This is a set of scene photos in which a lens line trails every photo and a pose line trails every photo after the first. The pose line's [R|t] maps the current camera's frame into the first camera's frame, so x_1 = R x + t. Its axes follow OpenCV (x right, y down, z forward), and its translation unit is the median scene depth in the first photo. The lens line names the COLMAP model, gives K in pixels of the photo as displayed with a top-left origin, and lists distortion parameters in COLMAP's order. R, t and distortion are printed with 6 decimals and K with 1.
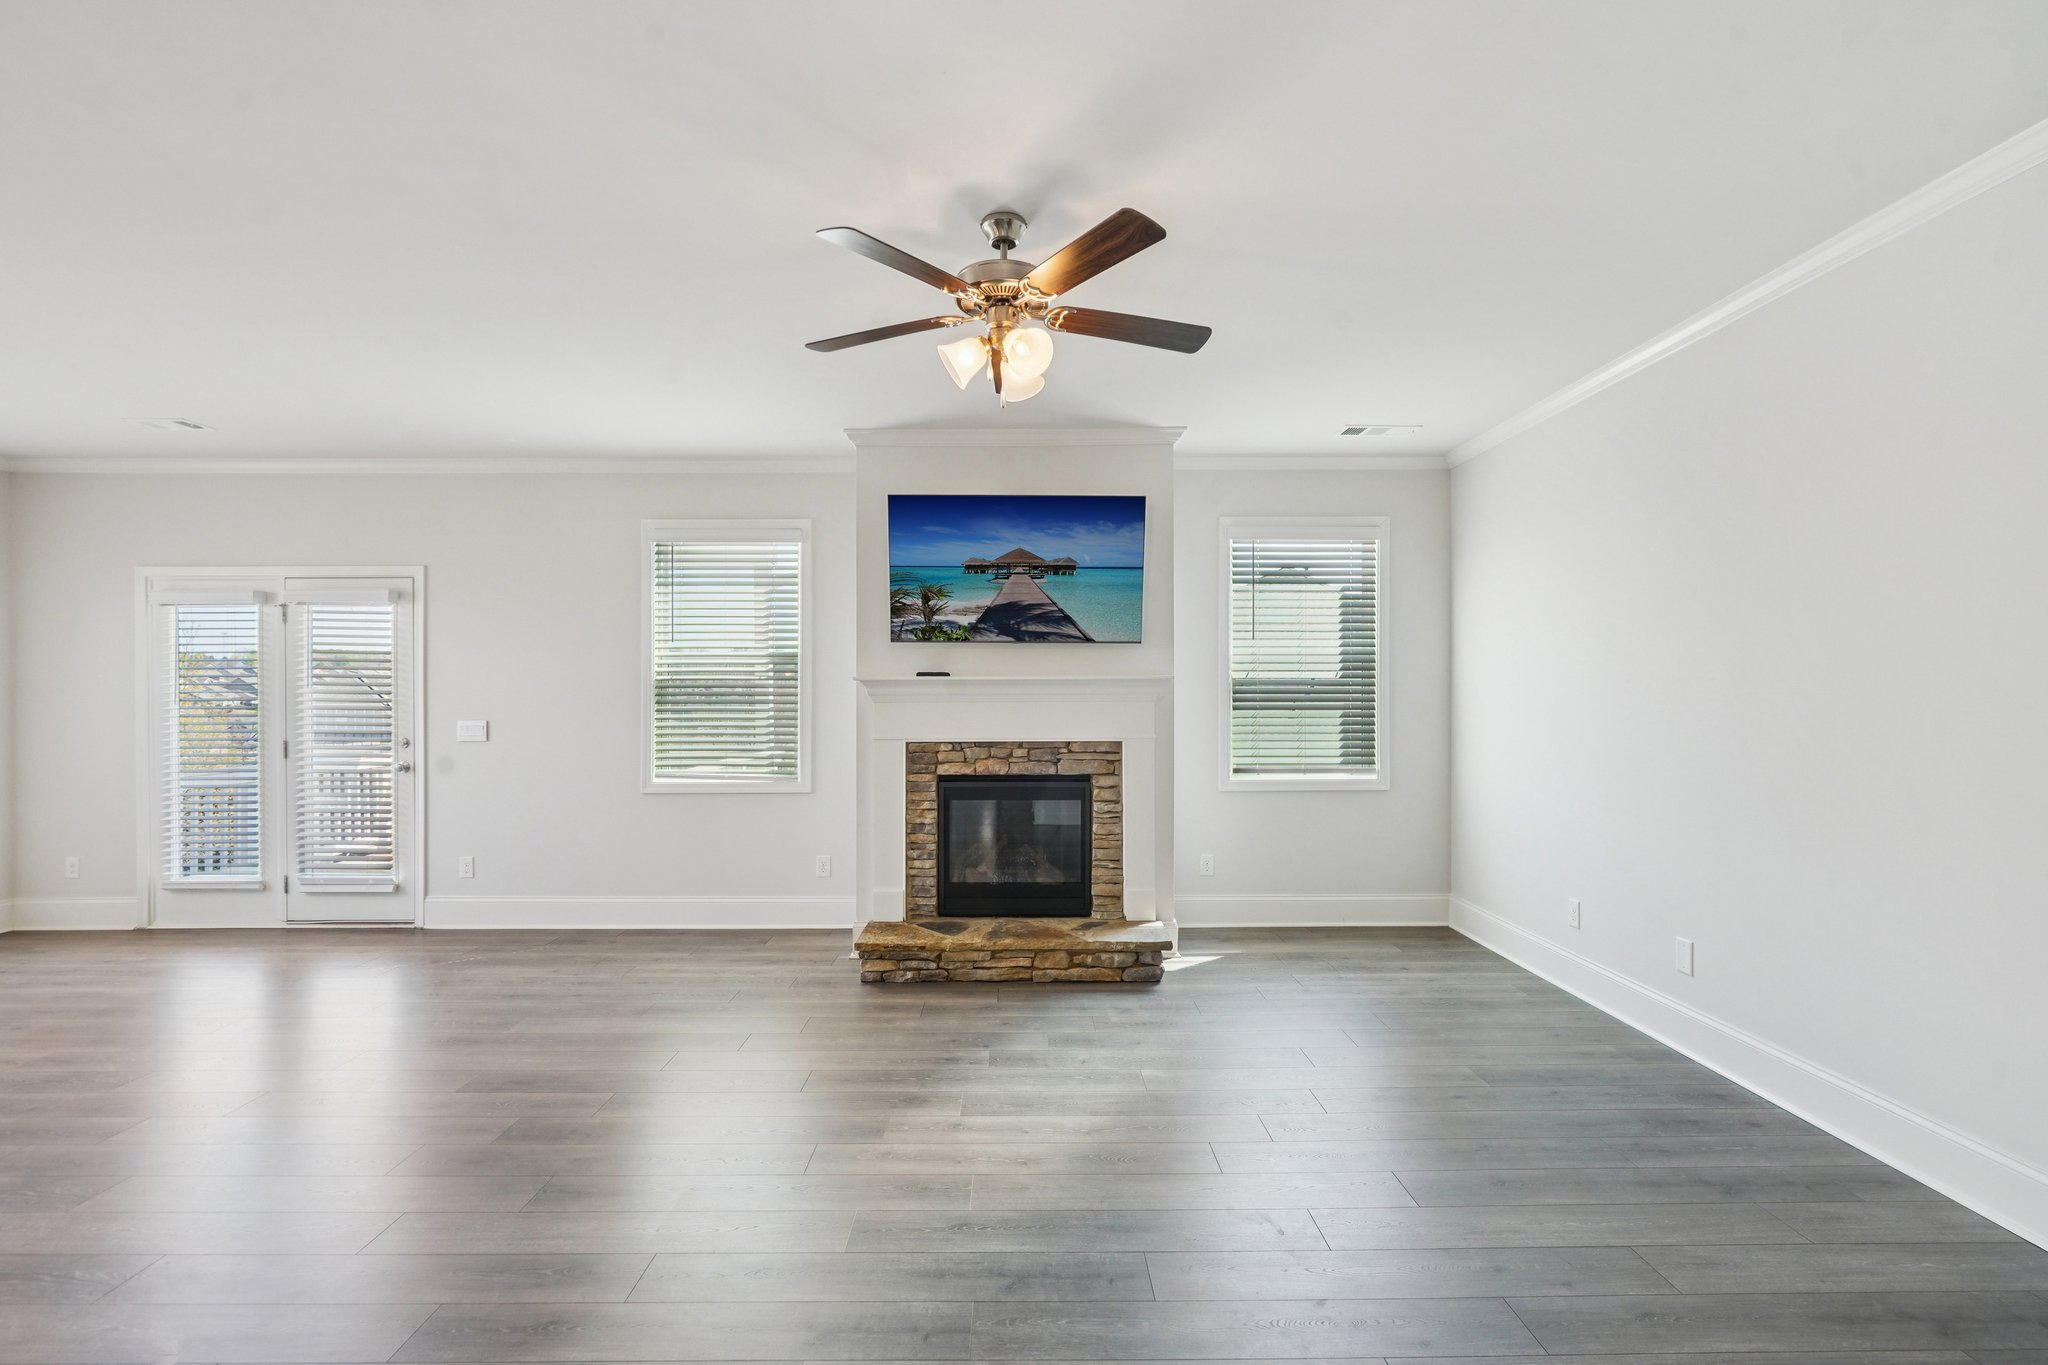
lens RADIAL K [[948.2, 0, 1019.5], [0, 948.2, 691.0], [0, 0, 1]] dist [-0.000526, 0.000484]
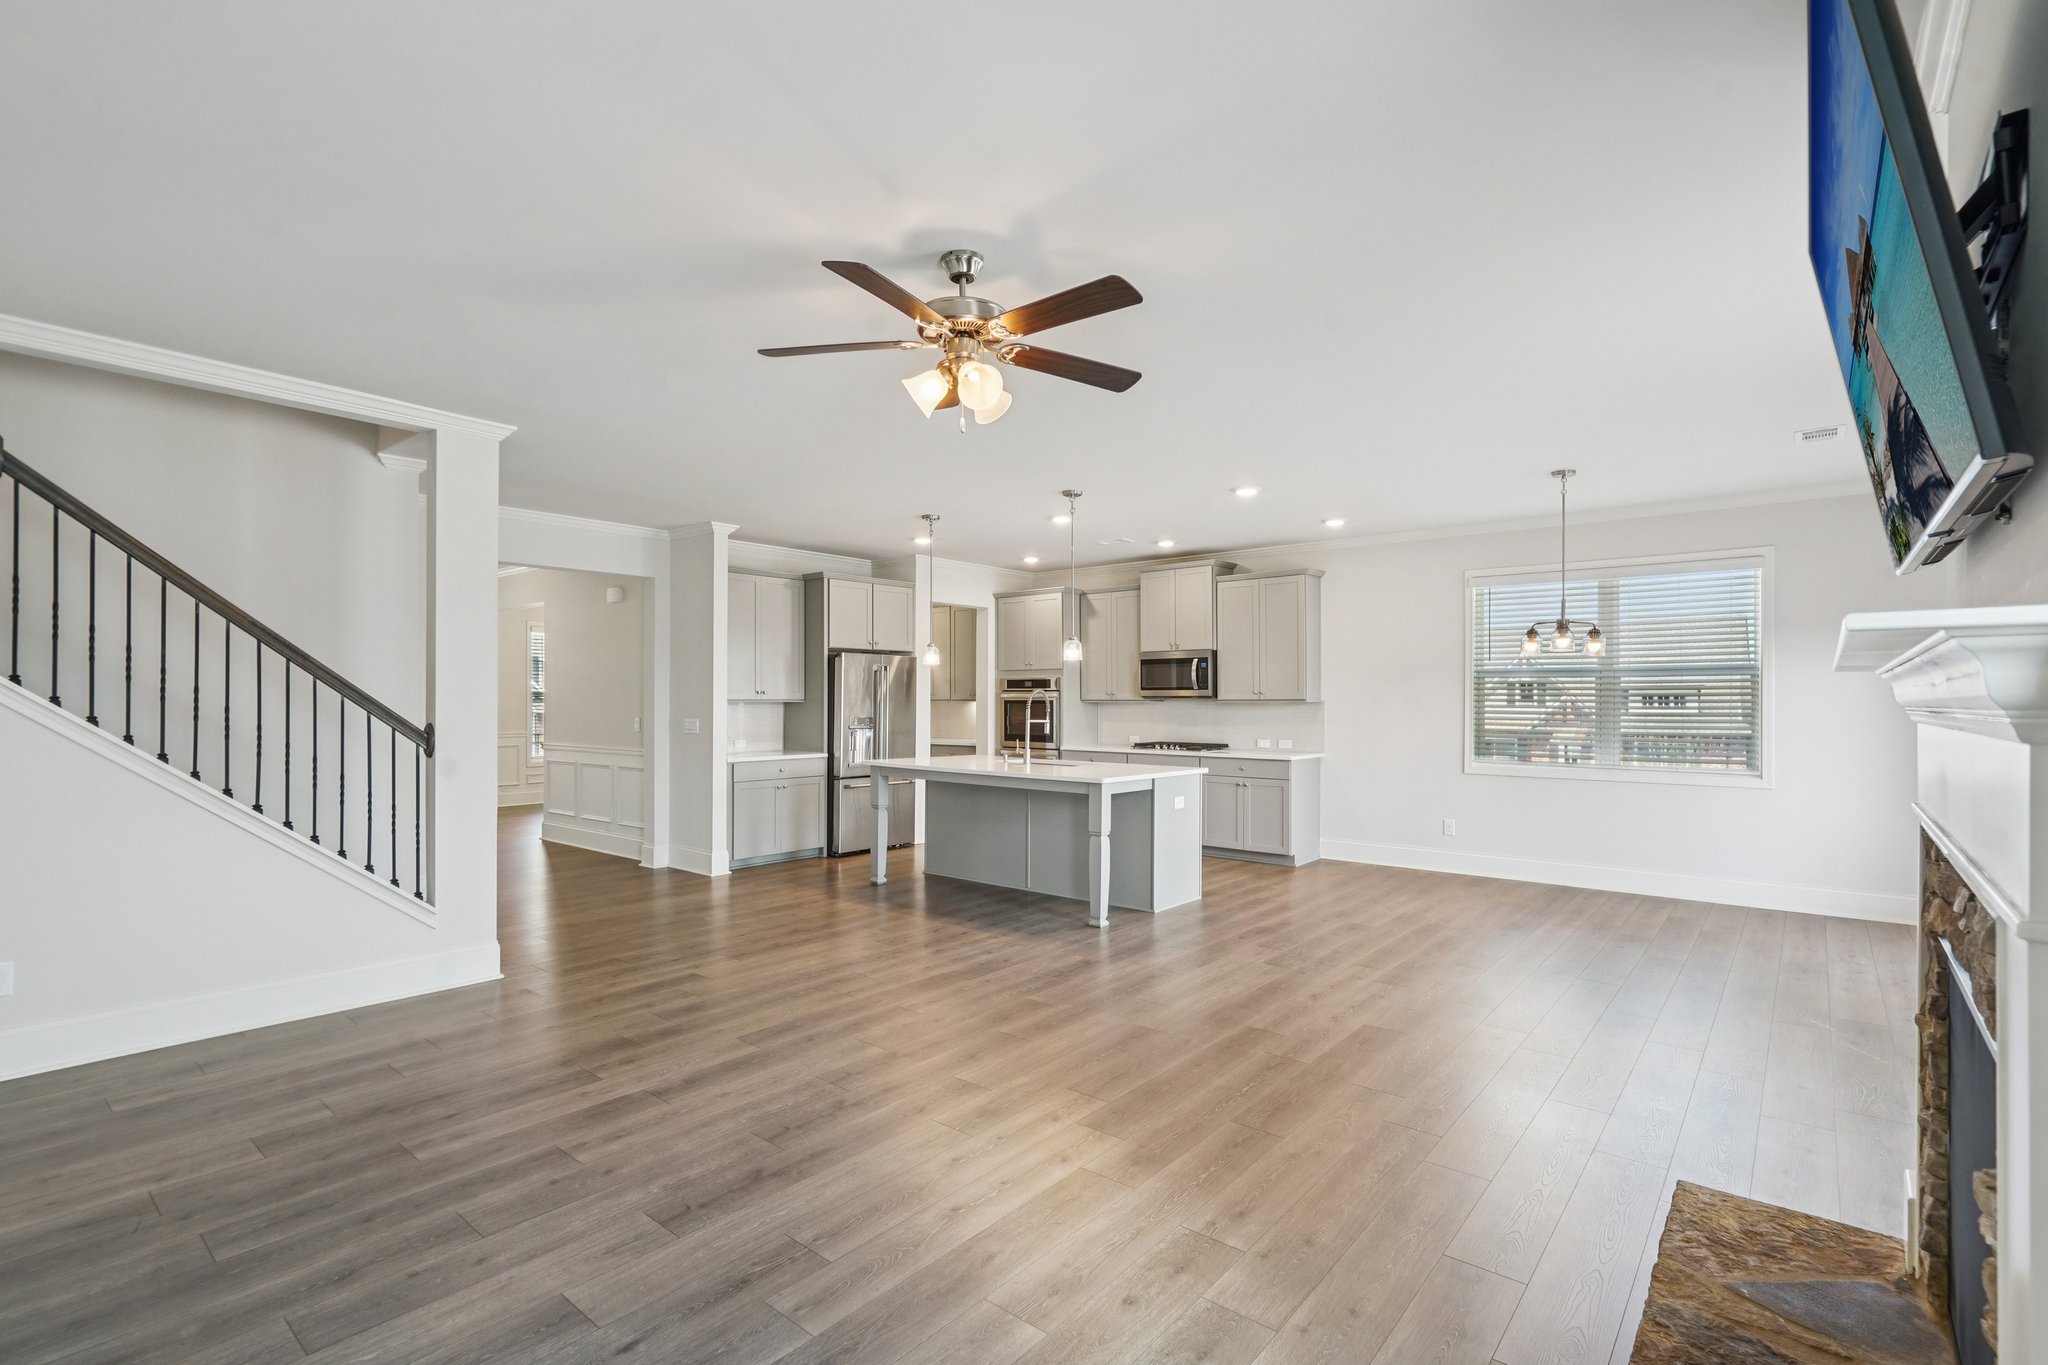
lens RADIAL K [[949.2, 0, 1031.7], [0, 949.2, 717.9], [0, 0, 1]] dist [-0.001228, -0.000526]
pose [[-0.633719, 0.014779, -0.773422, 0.419555], [0.003880, 0.999866, 0.015927, 0.002904], [0.773554, 0.007093, -0.633691, 0.967870]]
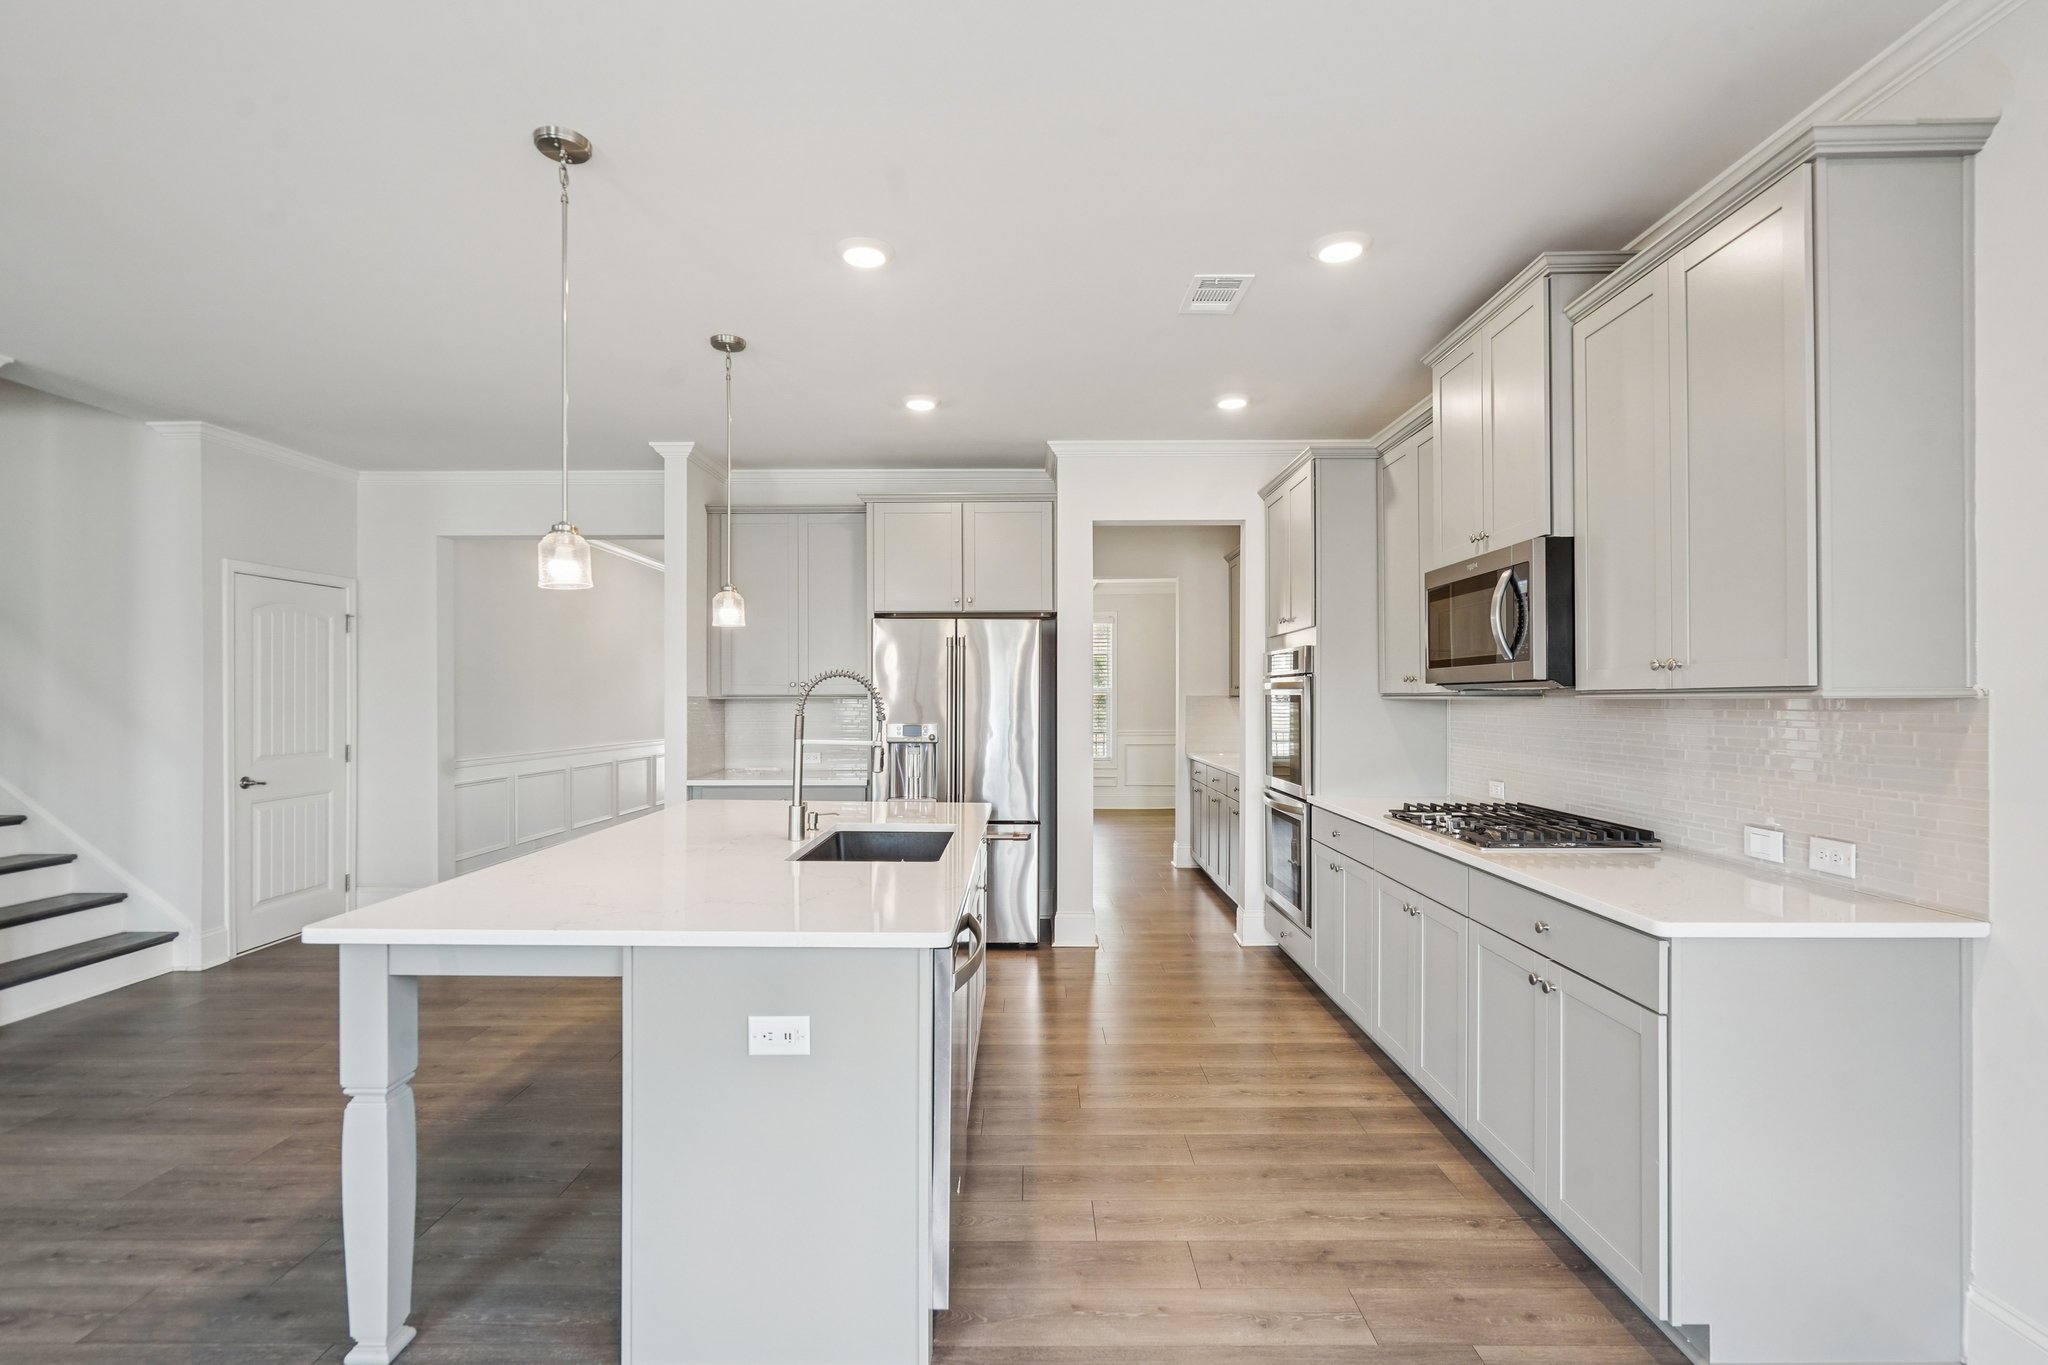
lens RADIAL K [[948.2, 0, 1019.5], [0, 948.2, 691.0], [0, 0, 1]] dist [-0.000526, 0.000484]
pose [[-0.999910, 0.004326, 0.012670, -0.818206], [0.004198, 0.999940, -0.010124, 0.002998], [-0.012713, -0.010070, -0.999868, 0.690485]]
